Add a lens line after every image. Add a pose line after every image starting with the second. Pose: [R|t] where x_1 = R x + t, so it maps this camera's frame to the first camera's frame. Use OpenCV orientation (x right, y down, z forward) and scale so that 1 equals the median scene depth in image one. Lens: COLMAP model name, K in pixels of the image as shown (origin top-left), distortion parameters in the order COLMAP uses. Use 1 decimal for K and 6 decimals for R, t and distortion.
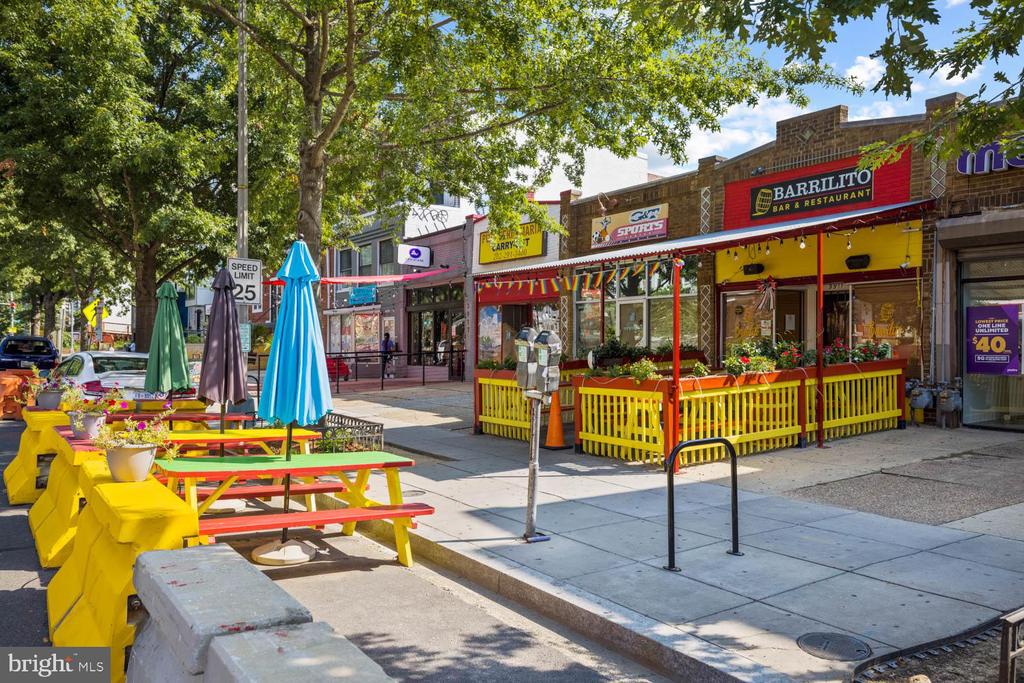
lens RADIAL K [[824.3, 0, 511.9], [0, 824.3, 339.8], [0, 0, 1]] dist [0.005974, 0.002261]
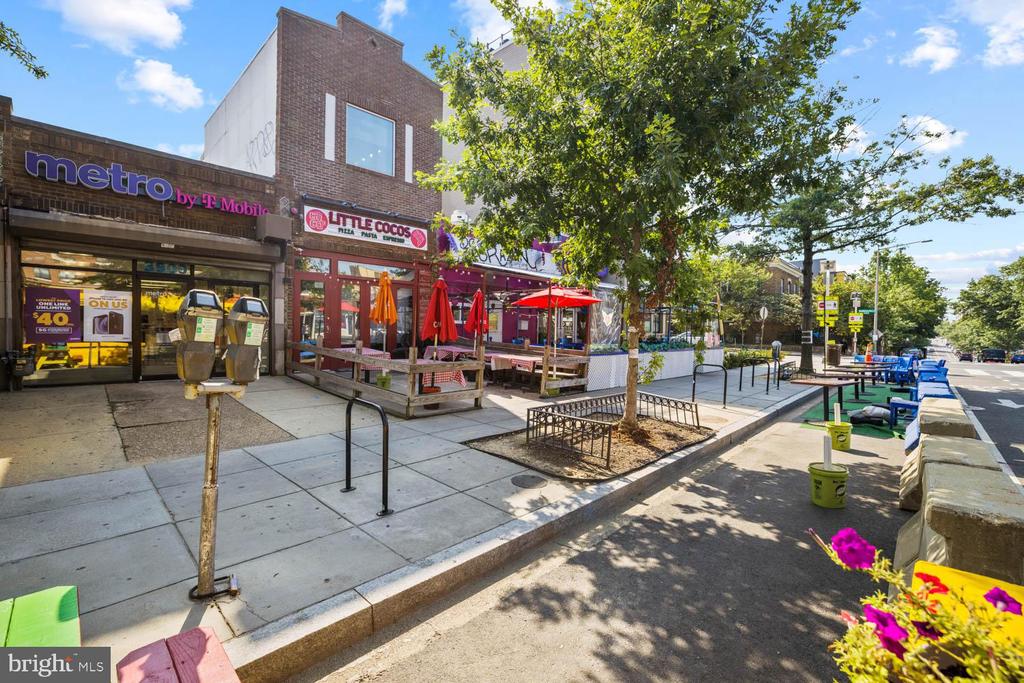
lens RADIAL K [[433.2, 0, 511.6], [0, 433.2, 338.2], [0, 0, 1]] dist [-0.001707, -0.000045]
pose [[-0.231145, -0.028672, 0.972497, -0.567209], [-0.024936, 0.999412, 0.023538, 0.005220], [-0.972600, -0.018810, -0.231724, 1.218850]]
